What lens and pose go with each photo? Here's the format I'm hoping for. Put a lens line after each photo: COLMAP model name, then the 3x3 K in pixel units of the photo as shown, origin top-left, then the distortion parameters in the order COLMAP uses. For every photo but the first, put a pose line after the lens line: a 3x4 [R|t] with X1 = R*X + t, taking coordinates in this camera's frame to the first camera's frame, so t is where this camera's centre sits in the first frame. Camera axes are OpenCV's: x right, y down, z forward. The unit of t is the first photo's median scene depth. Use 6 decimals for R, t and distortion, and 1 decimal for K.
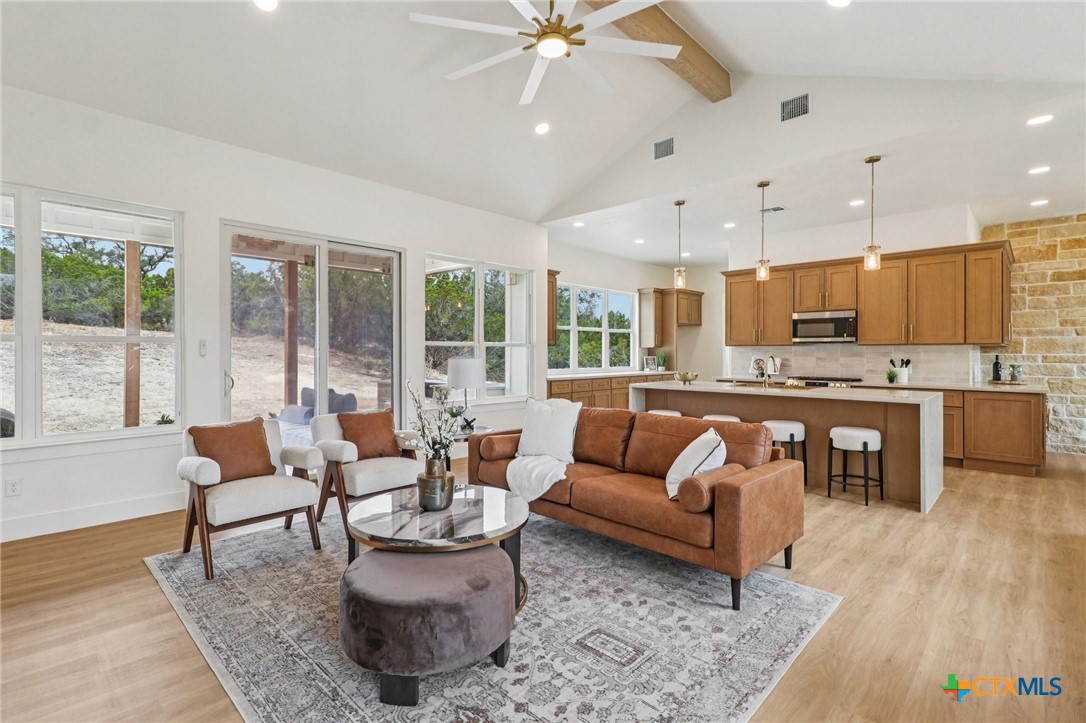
lens RADIAL K [[510.8, 0, 530.5], [0, 510.8, 351.5], [0, 0, 1]] dist [0.003582, 0.003183]
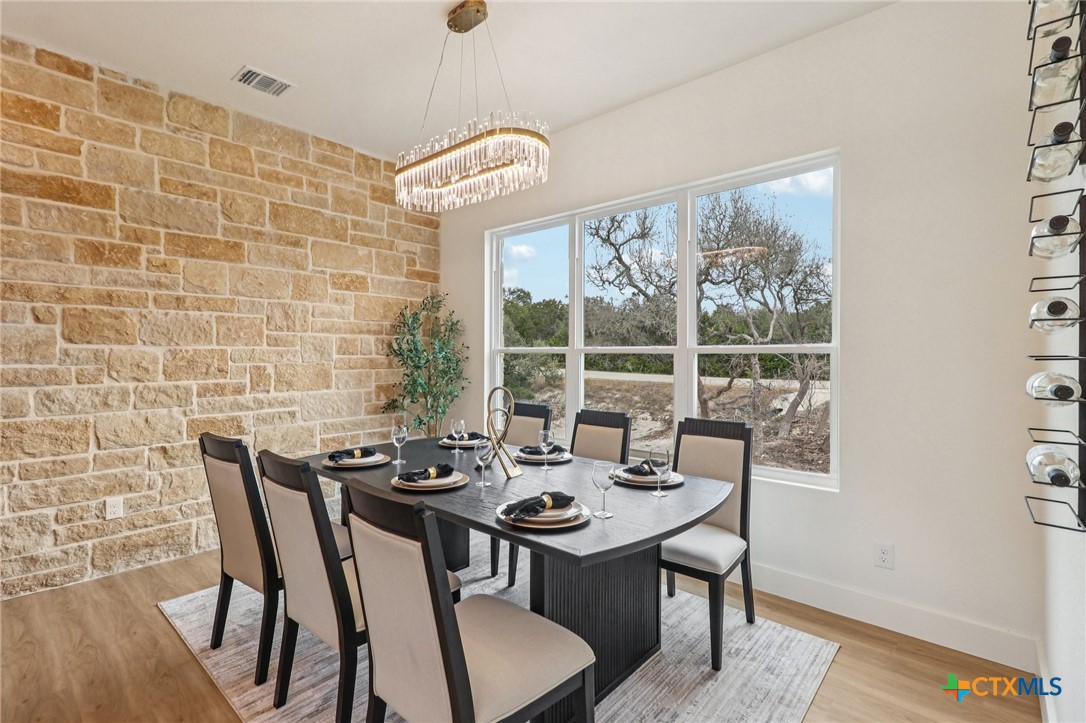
lens RADIAL K [[510.8, 0, 537.8], [0, 510.8, 351.2], [0, 0, 1]] dist [0.003582, 0.003183]
pose [[-0.050484, 0.006765, 0.998702, 0.586650], [-0.002458, 0.999973, -0.006898, -0.004758], [-0.998722, -0.002803, -0.050466, 0.579479]]
